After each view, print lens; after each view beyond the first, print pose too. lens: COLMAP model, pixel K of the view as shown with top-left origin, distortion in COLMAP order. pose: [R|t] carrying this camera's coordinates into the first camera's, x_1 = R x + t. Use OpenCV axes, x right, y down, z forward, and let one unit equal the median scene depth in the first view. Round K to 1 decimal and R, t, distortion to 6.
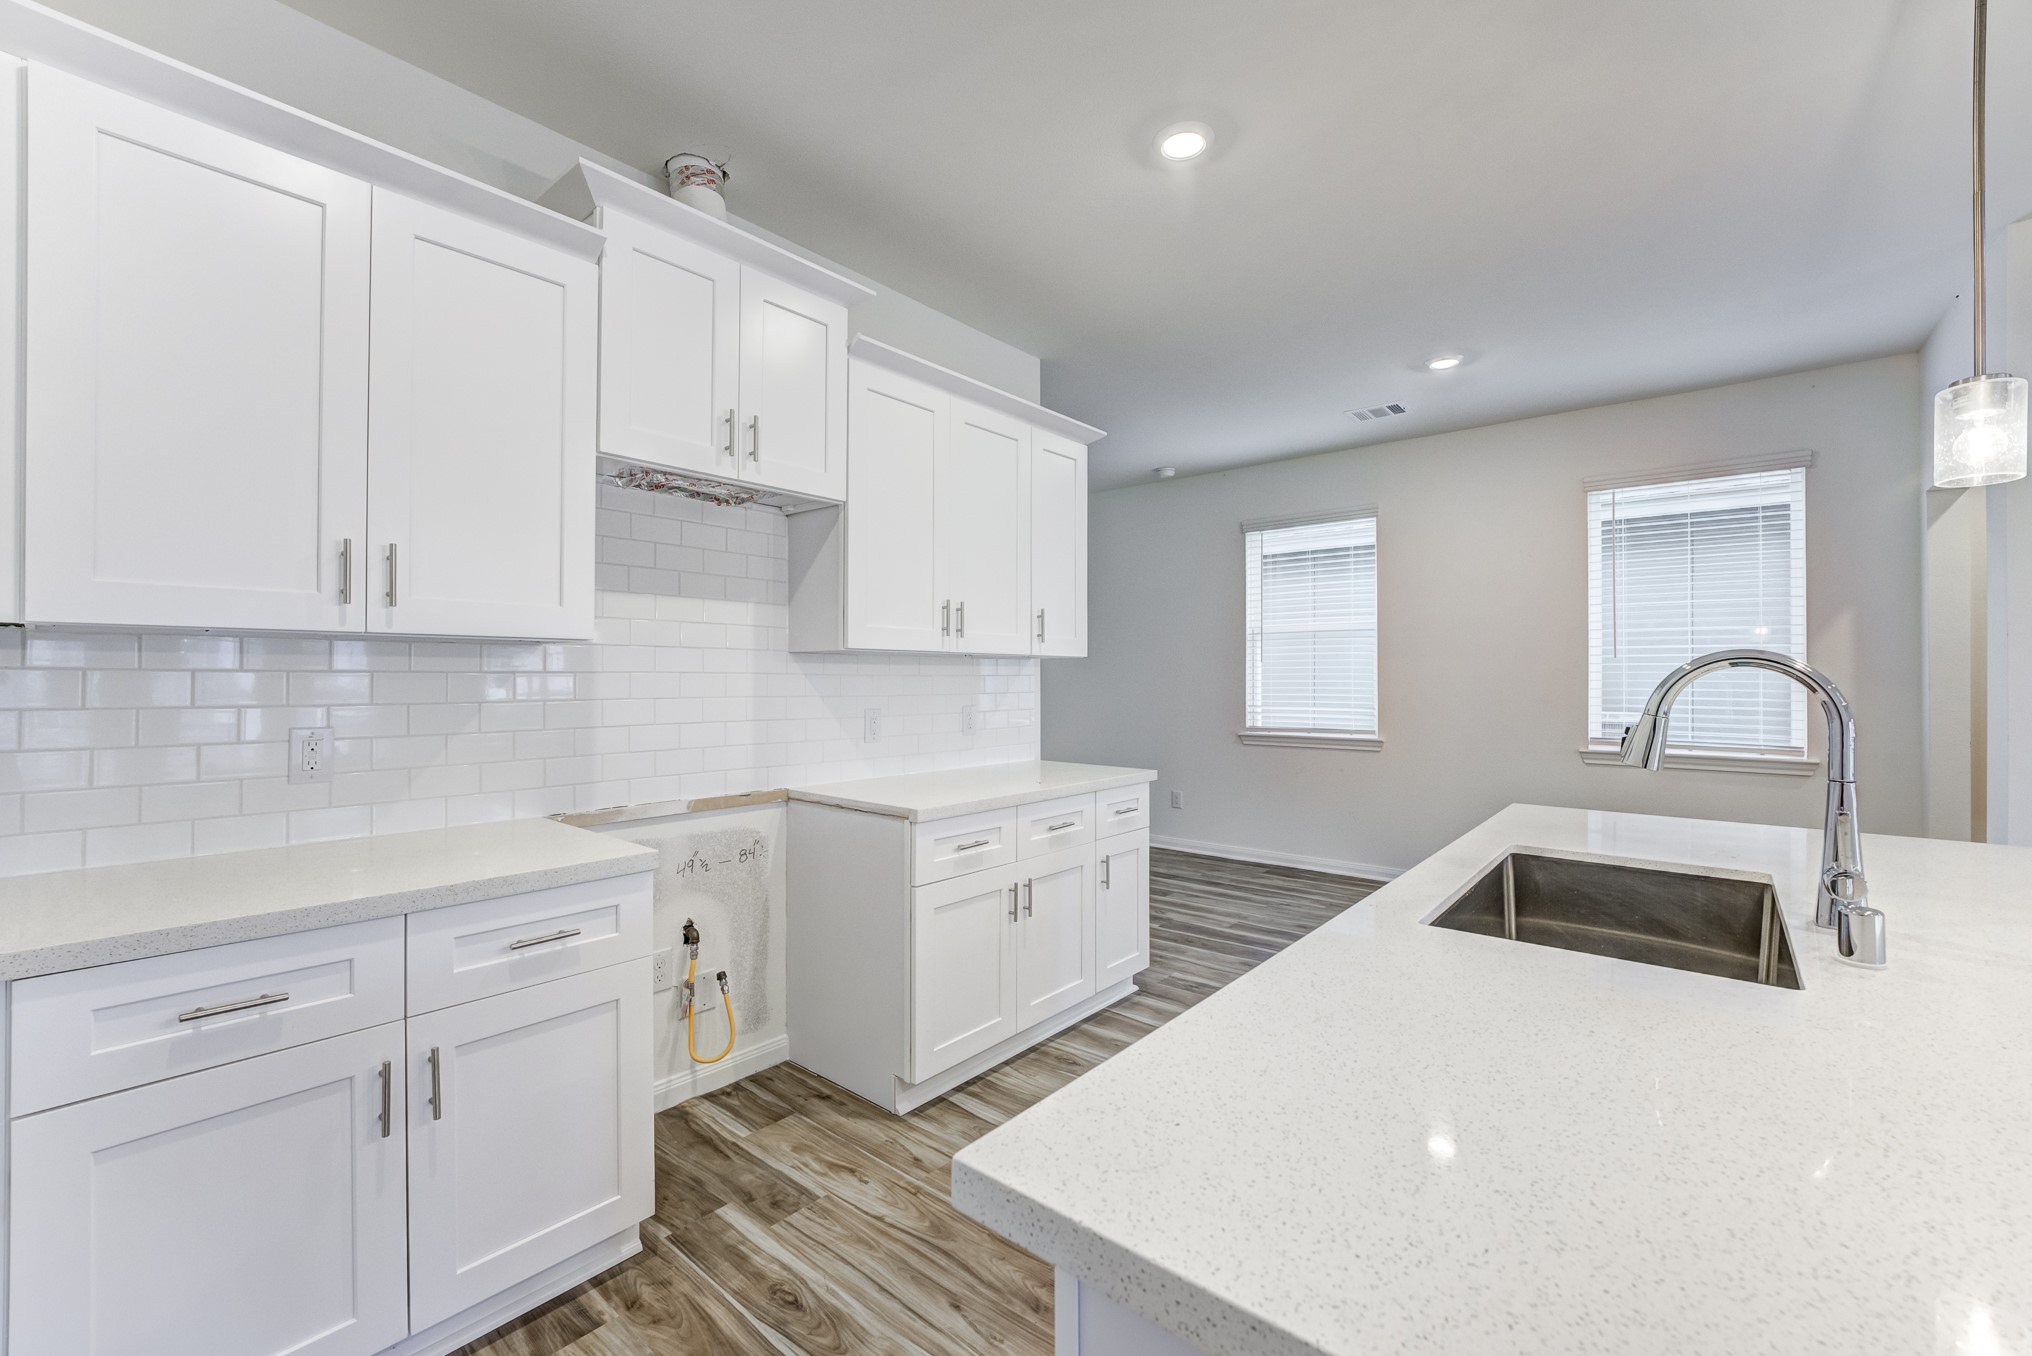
lens RADIAL K [[825.1, 0, 999.8], [0, 825.1, 674.2], [0, 0, 1]] dist [-0.011246, 0.001714]
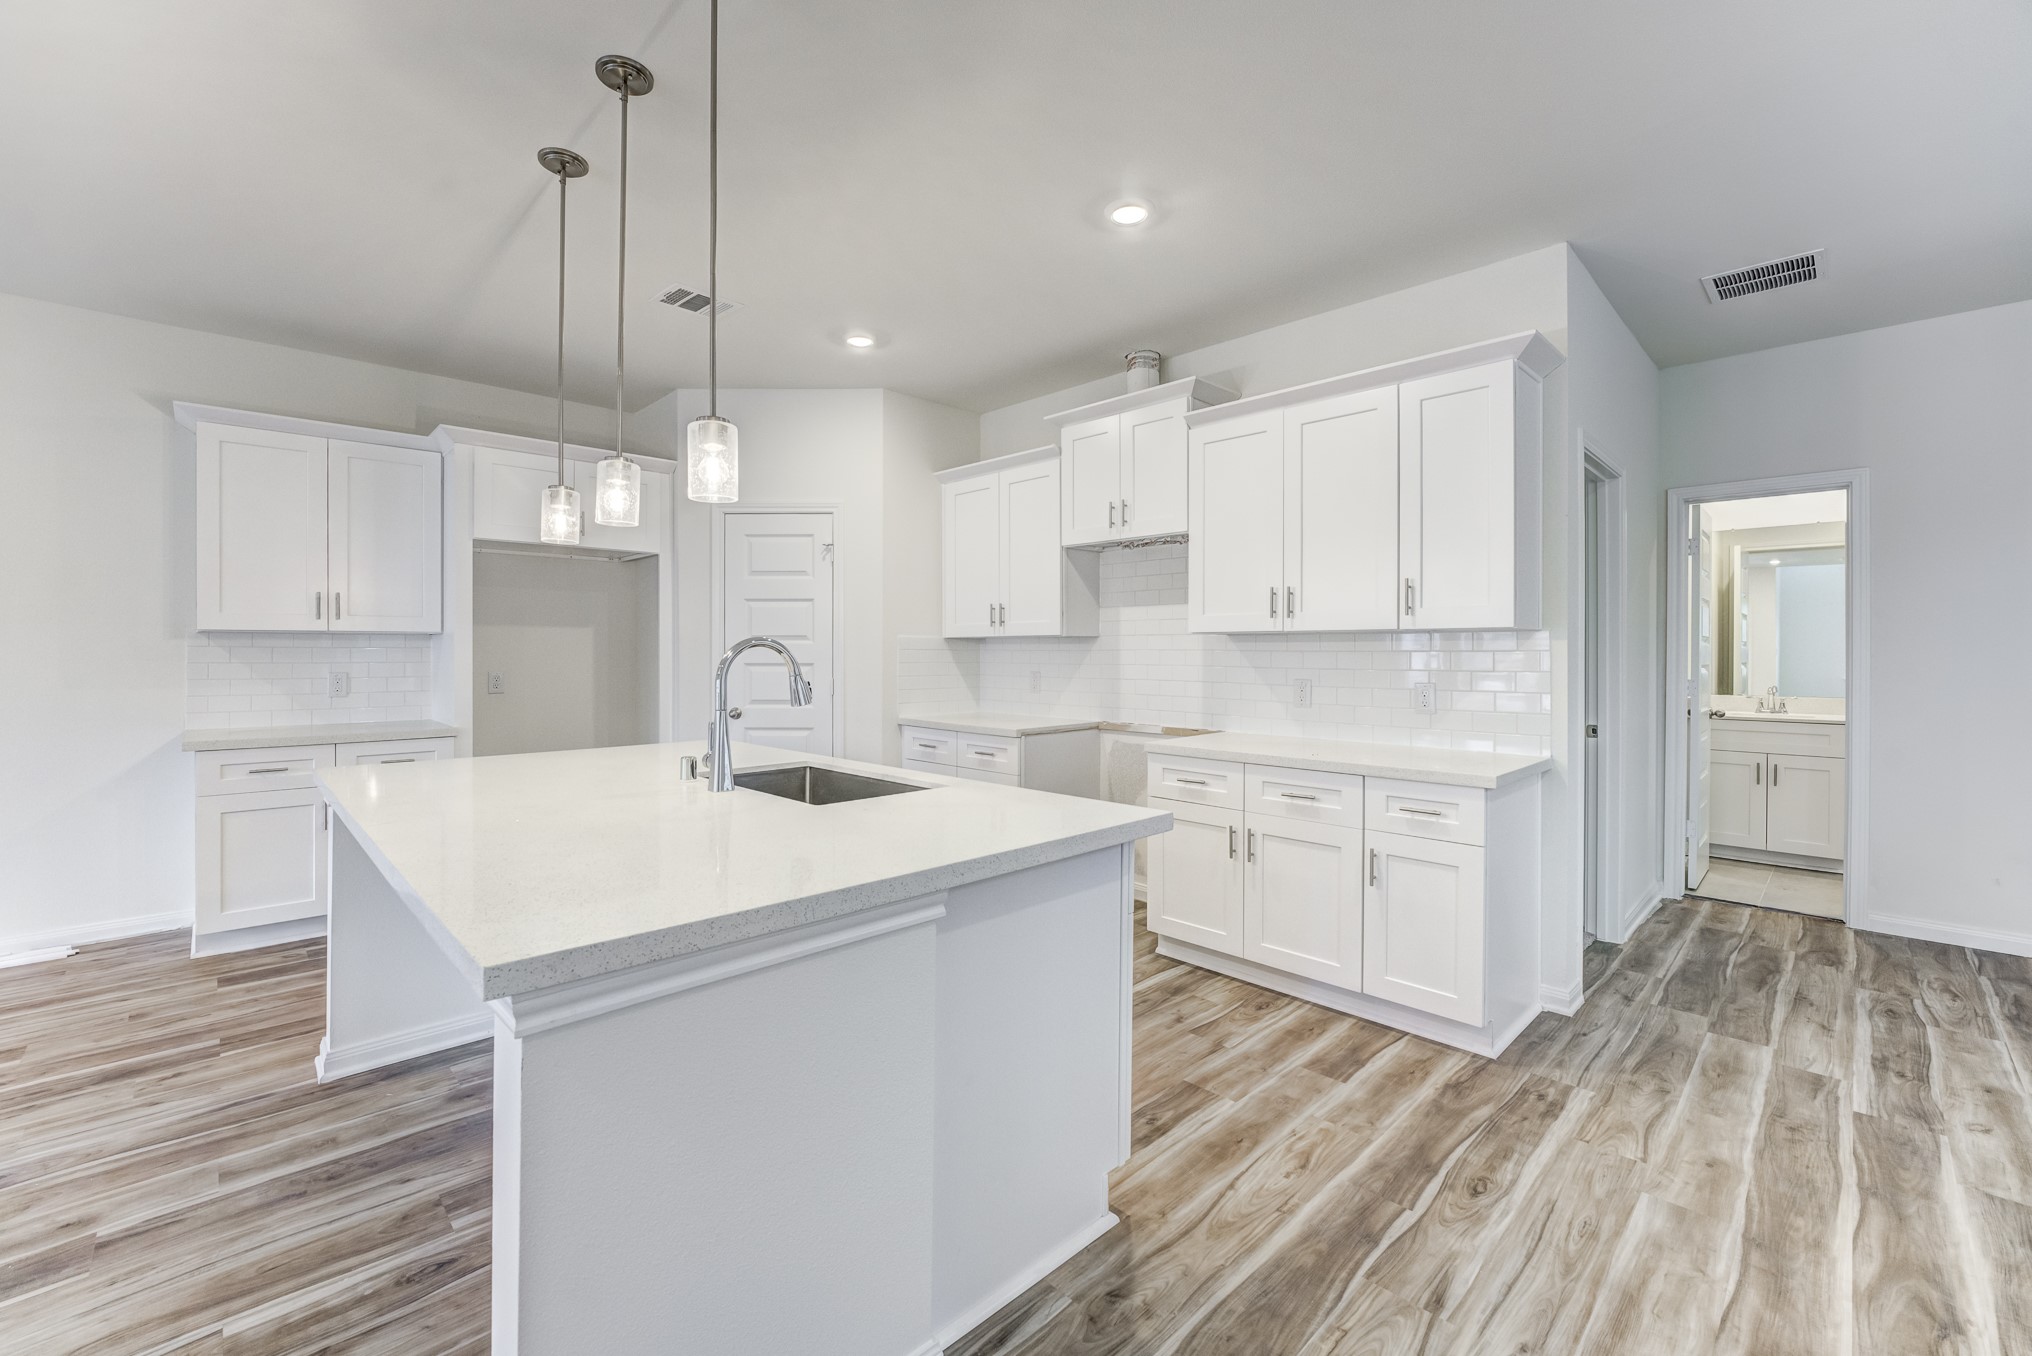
lens RADIAL K [[825.1, 0, 1007.3], [0, 825.1, 661.9], [0, 0, 1]] dist [-0.011246, 0.001714]
pose [[-0.086310, 0.012443, -0.996191, 1.266439], [0.003395, 0.999920, 0.012196, 0.000336], [0.996263, -0.002329, -0.086346, 0.802528]]
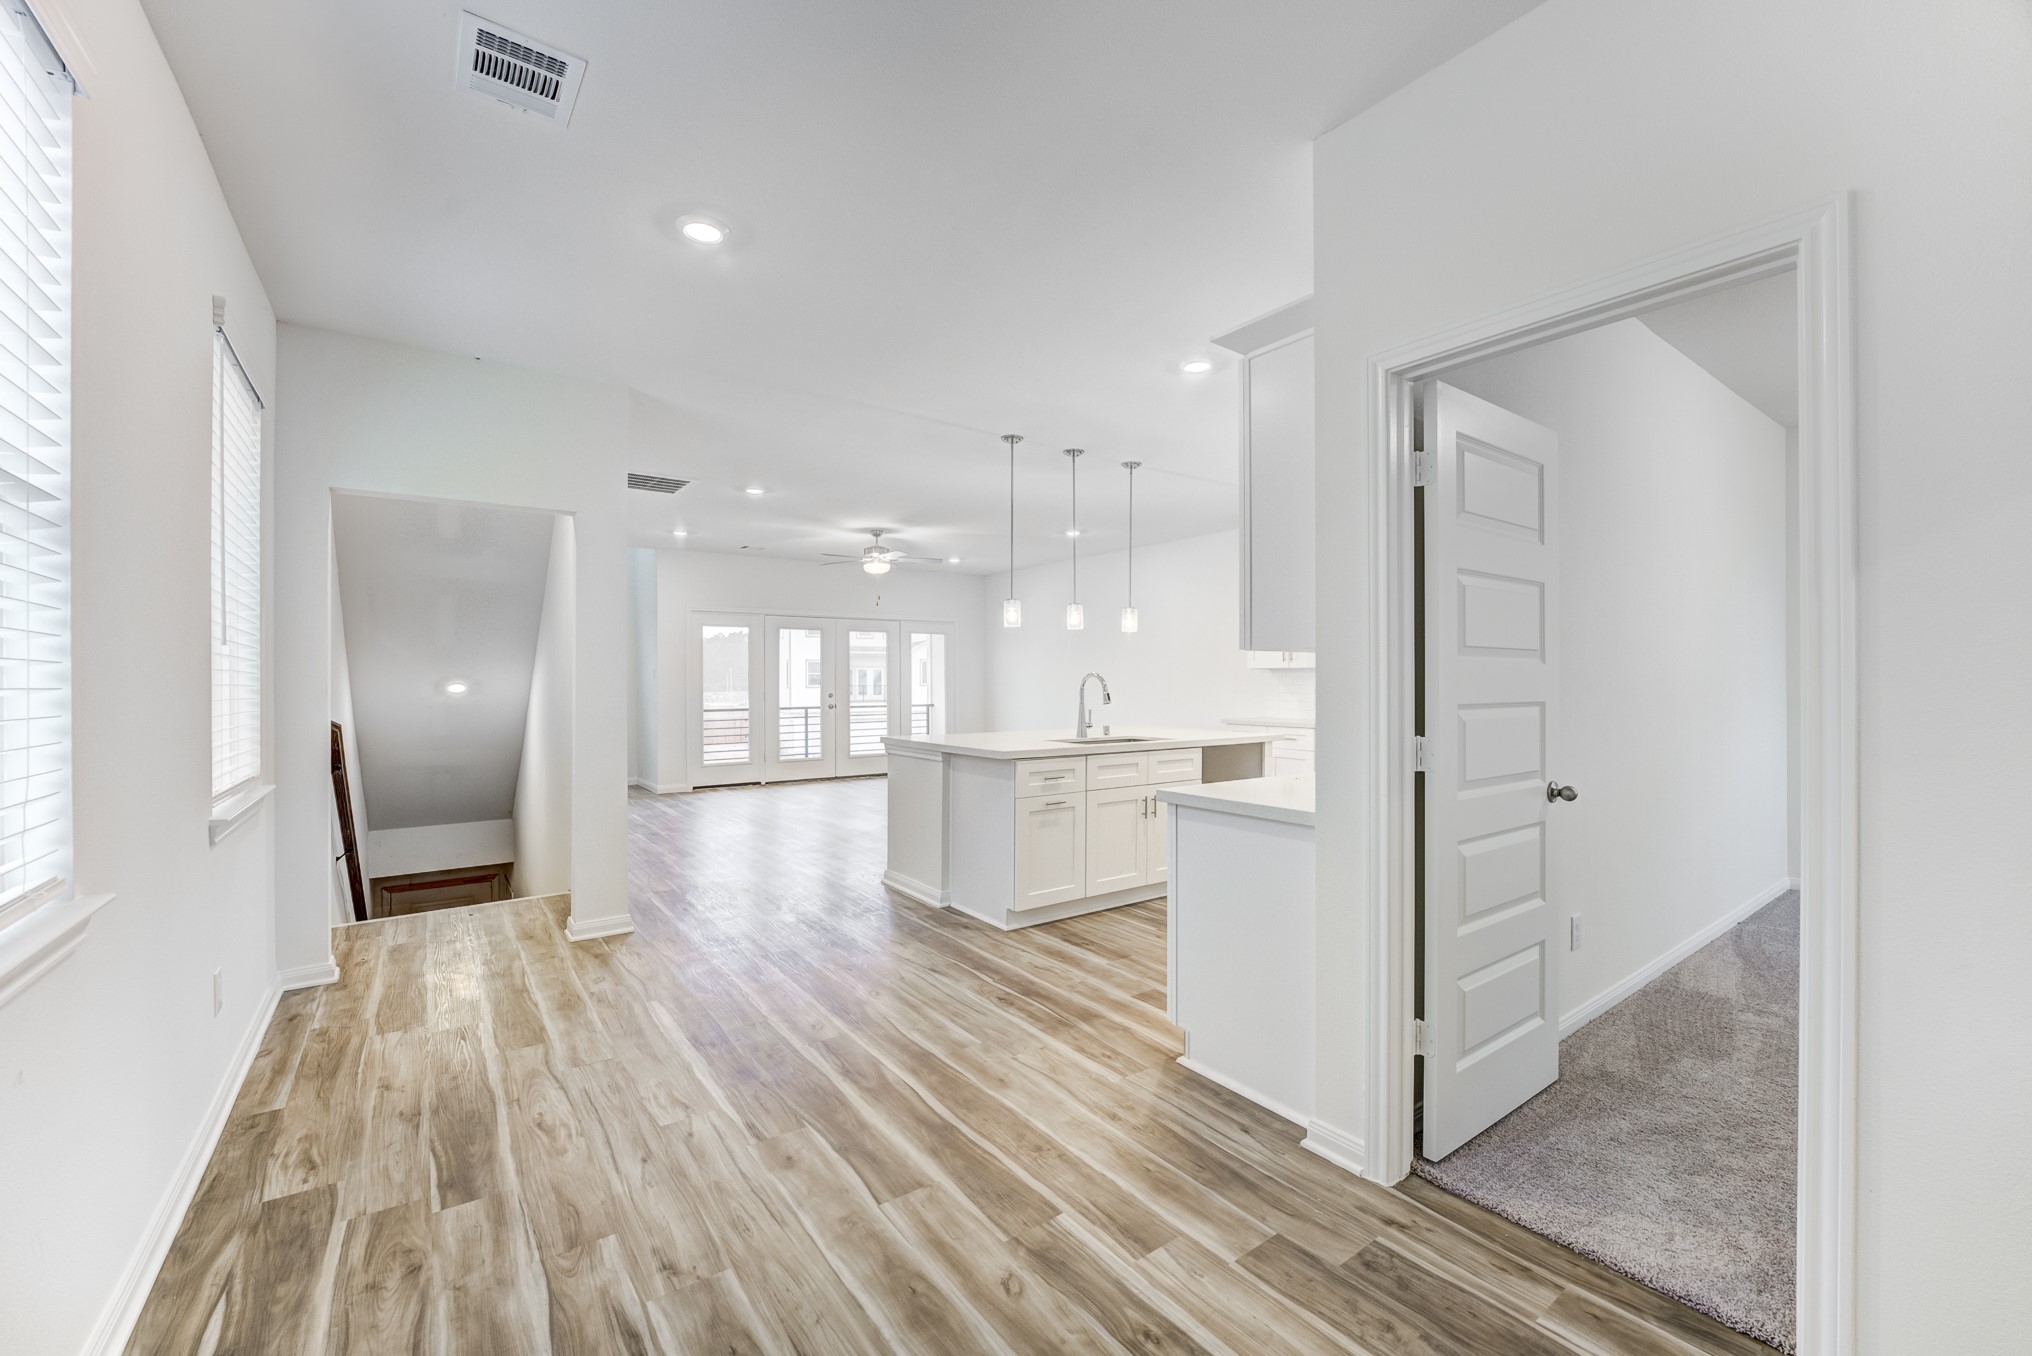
lens RADIAL K [[825.1, 0, 1006.5], [0, 825.1, 675.5], [0, 0, 1]] dist [-0.011246, 0.001714]
pose [[-0.972783, 0.002524, 0.231704, 0.188533], [-0.000090, 0.999936, -0.011272, 0.016156], [-0.231718, -0.010986, -0.972721, 2.391219]]
